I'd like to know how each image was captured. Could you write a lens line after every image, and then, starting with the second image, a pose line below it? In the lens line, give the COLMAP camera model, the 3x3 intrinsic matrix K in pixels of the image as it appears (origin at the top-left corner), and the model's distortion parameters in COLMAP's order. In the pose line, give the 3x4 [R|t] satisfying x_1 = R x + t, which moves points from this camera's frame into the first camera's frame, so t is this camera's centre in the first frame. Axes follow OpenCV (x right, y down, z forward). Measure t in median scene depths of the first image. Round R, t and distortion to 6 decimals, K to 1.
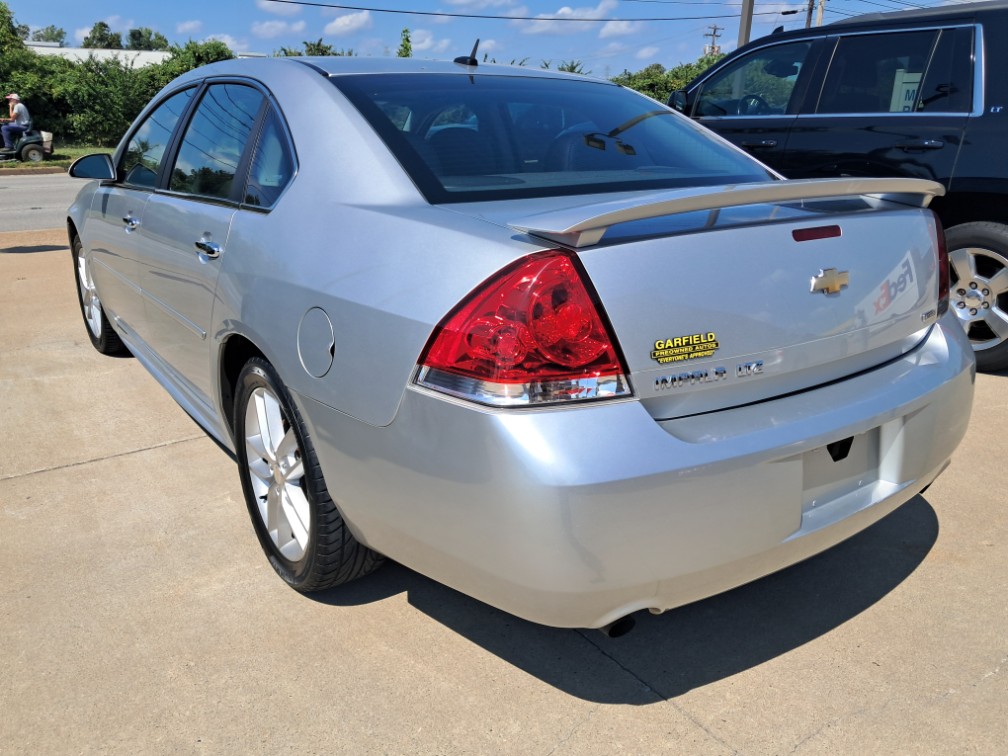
lens RADIAL K [[818.1, 0, 500.3], [0, 818.1, 383.8], [0, 0, 1]] dist [0.020853, -0.021492]
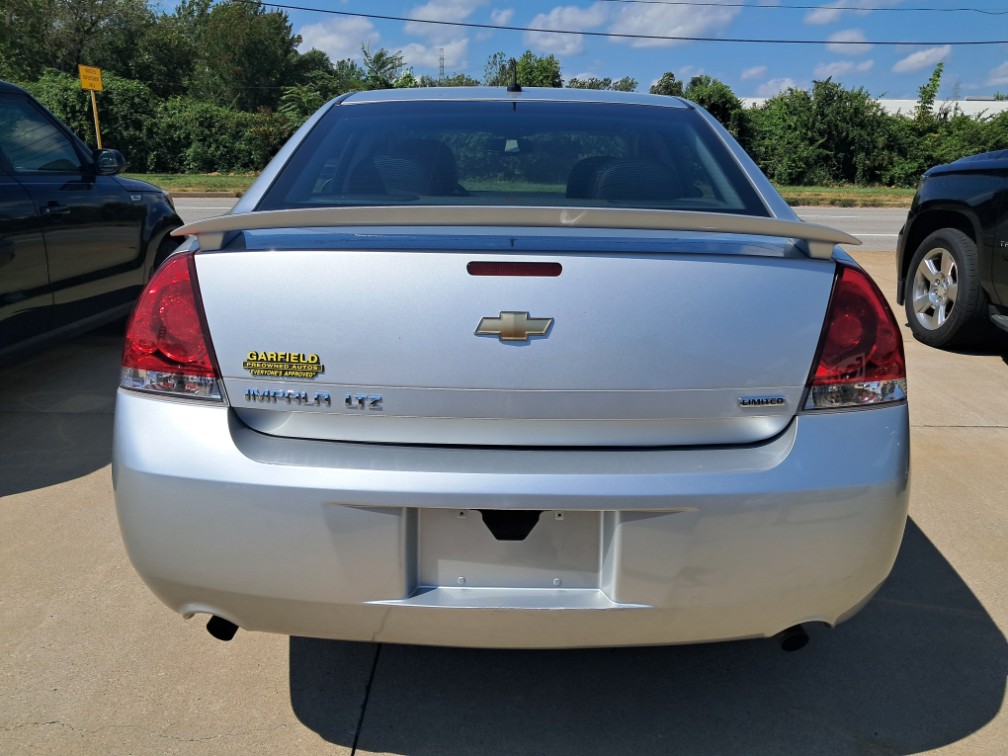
lens RADIAL K [[818.1, 0, 511.1], [0, 818.1, 378.6], [0, 0, 1]] dist [0.020853, -0.021492]
pose [[0.805467, 0.162209, -0.570009, 0.828181], [-0.191573, 0.981441, 0.008583, -0.072608], [0.560823, 0.102285, 0.821593, 0.293083]]
